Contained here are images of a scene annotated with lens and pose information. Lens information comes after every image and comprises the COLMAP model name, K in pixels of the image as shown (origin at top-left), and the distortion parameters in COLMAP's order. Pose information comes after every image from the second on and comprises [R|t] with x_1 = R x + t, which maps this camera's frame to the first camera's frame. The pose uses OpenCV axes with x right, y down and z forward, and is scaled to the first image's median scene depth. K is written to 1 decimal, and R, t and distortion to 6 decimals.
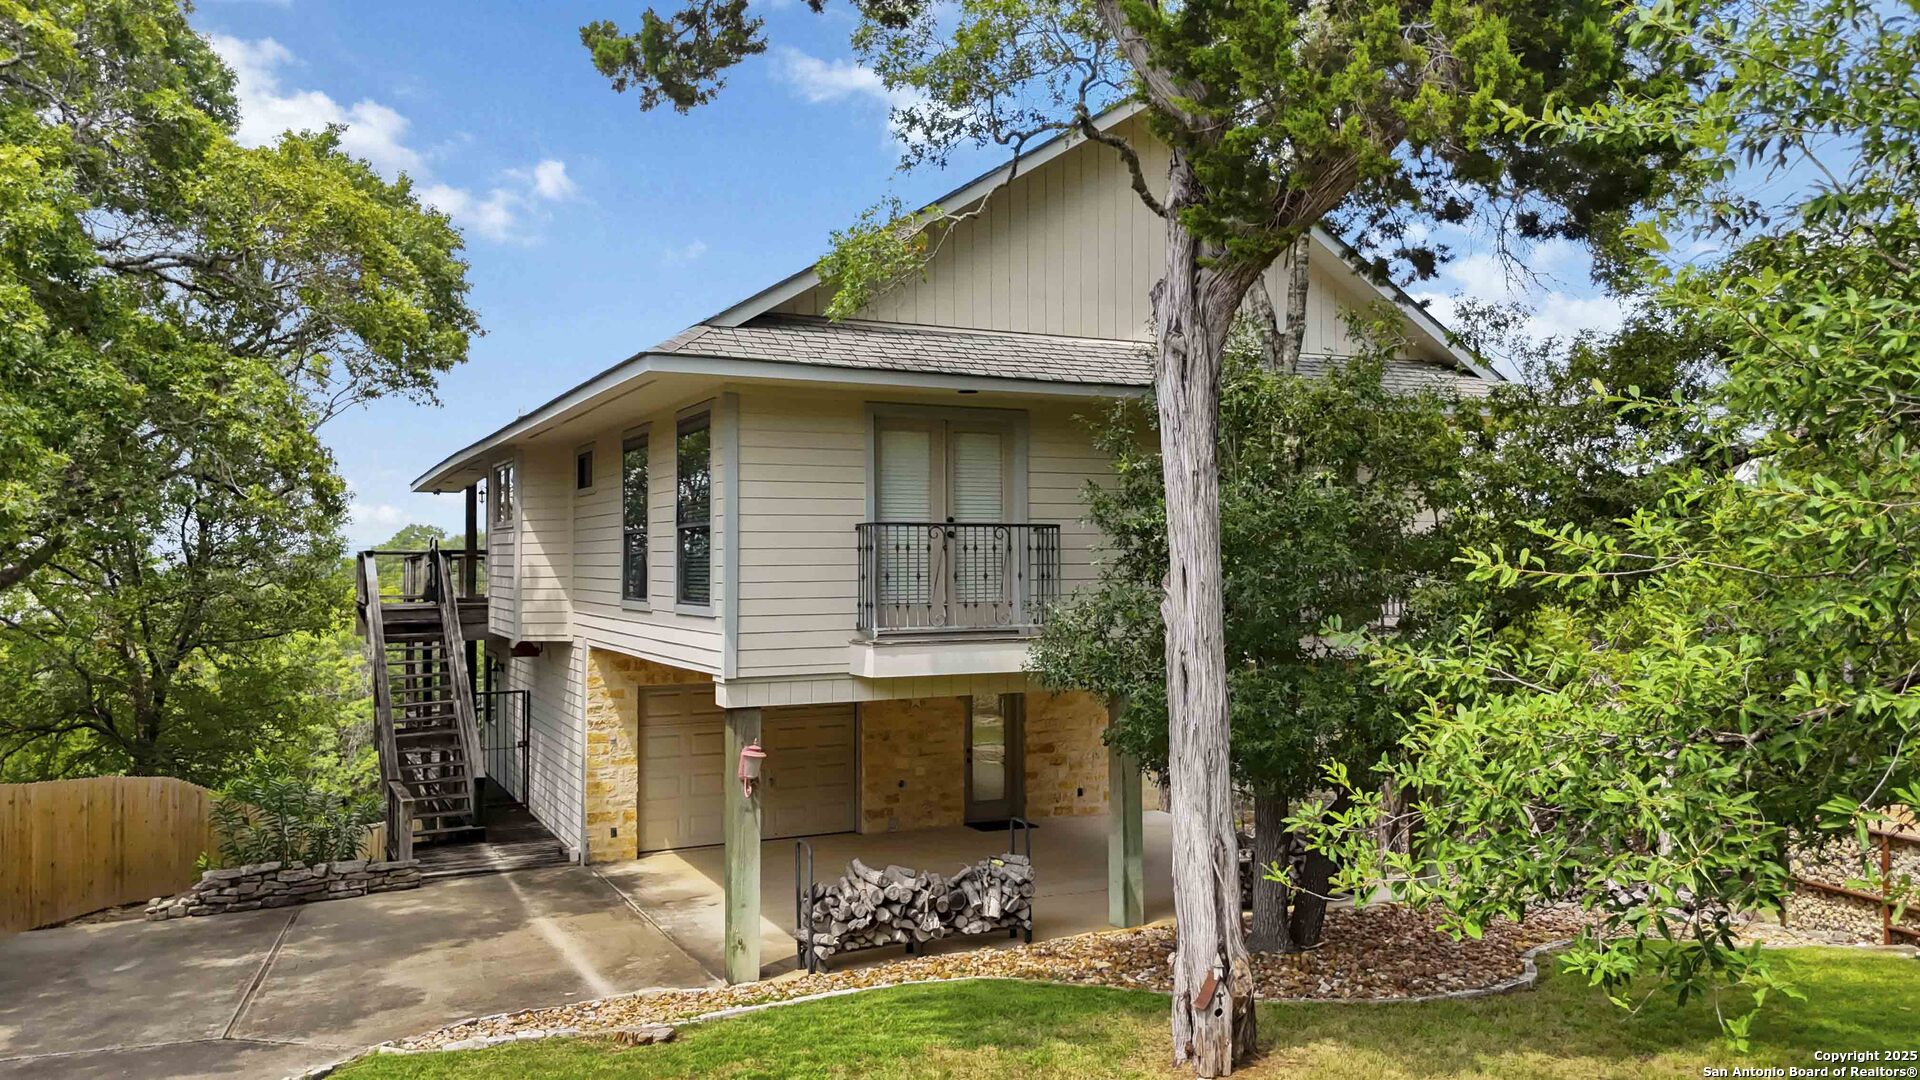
lens RADIAL K [[1423.8, 0, 959.1], [0, 1423.8, 538.6], [0, 0, 1]] dist [0.066675, -0.063414]
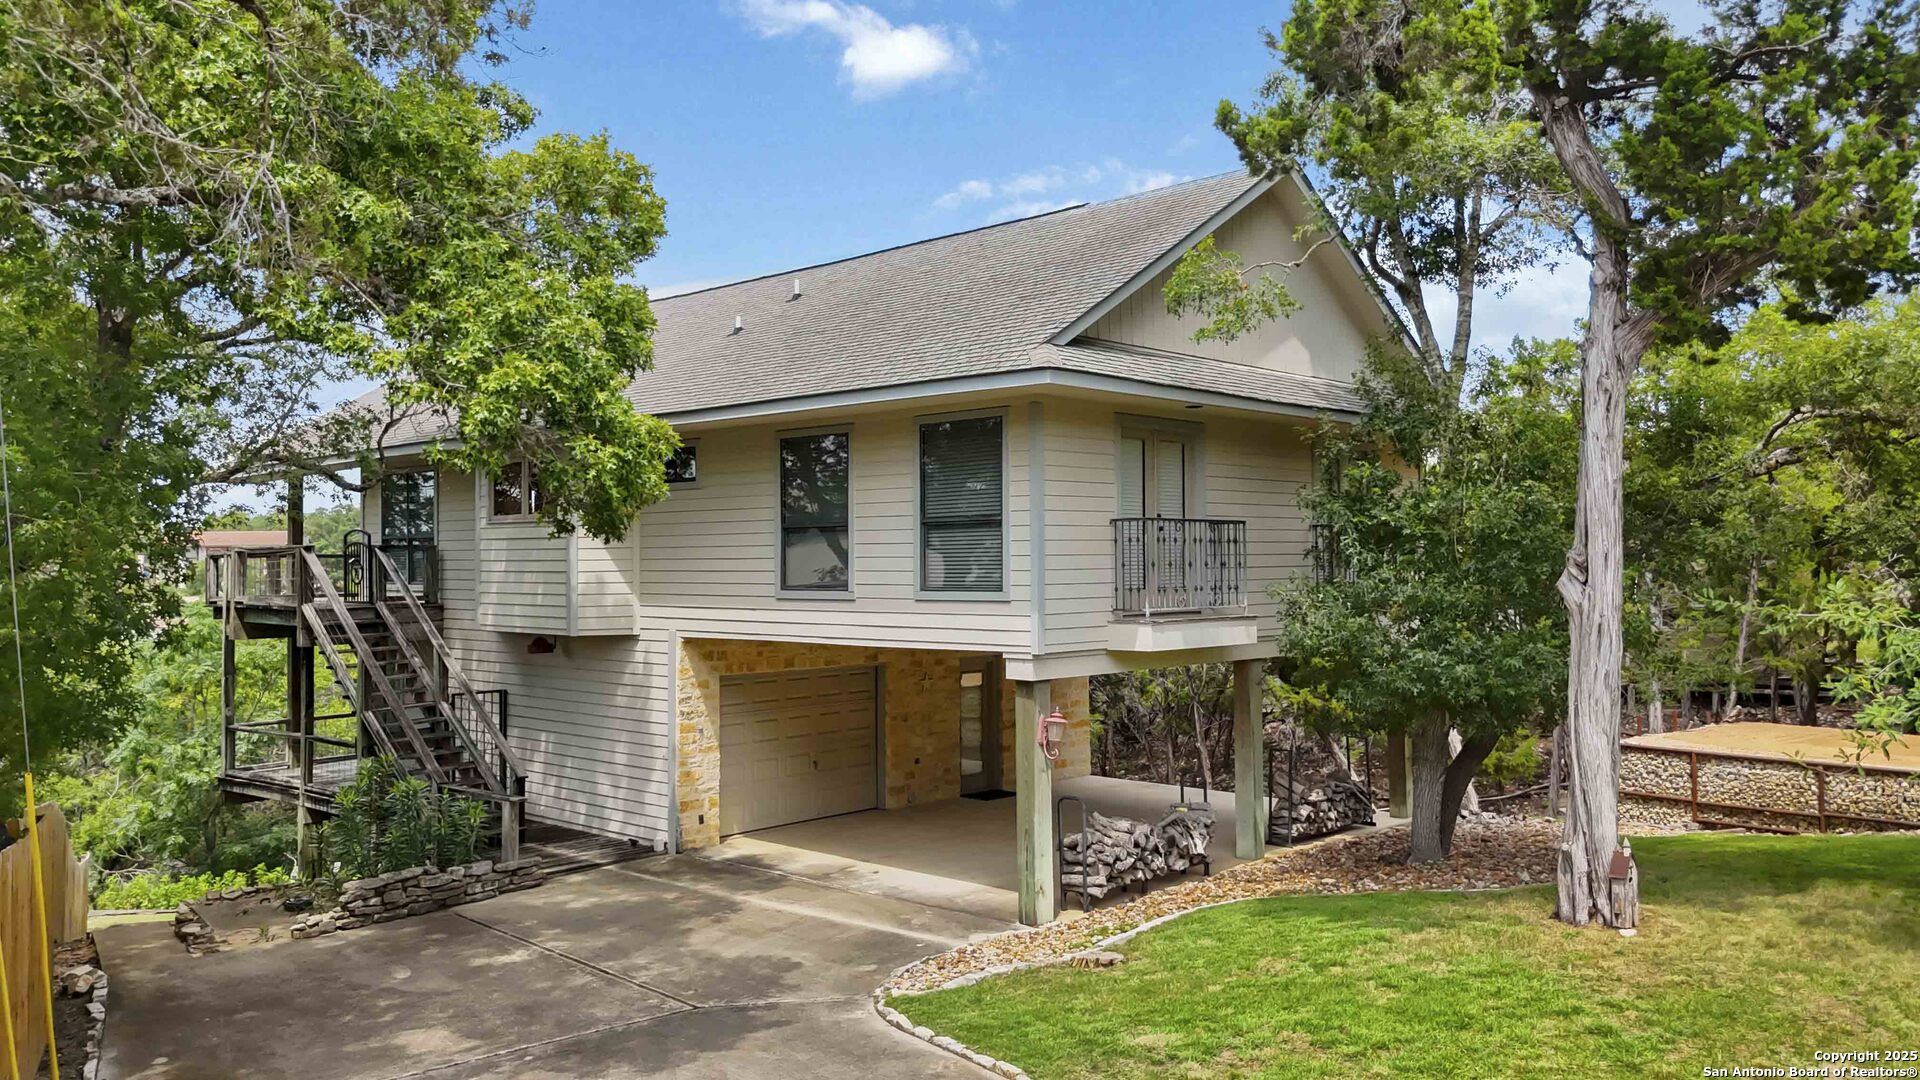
lens RADIAL K [[1423.8, 0, 959.1], [0, 1423.8, 538.6], [0, 0, 1]] dist [0.066675, -0.063414]
pose [[0.933451, 0.002514, 0.358696, -0.516572], [-0.001973, 0.999996, -0.001873, 0.006916], [-0.358699, 0.001041, 0.933453, -0.024896]]
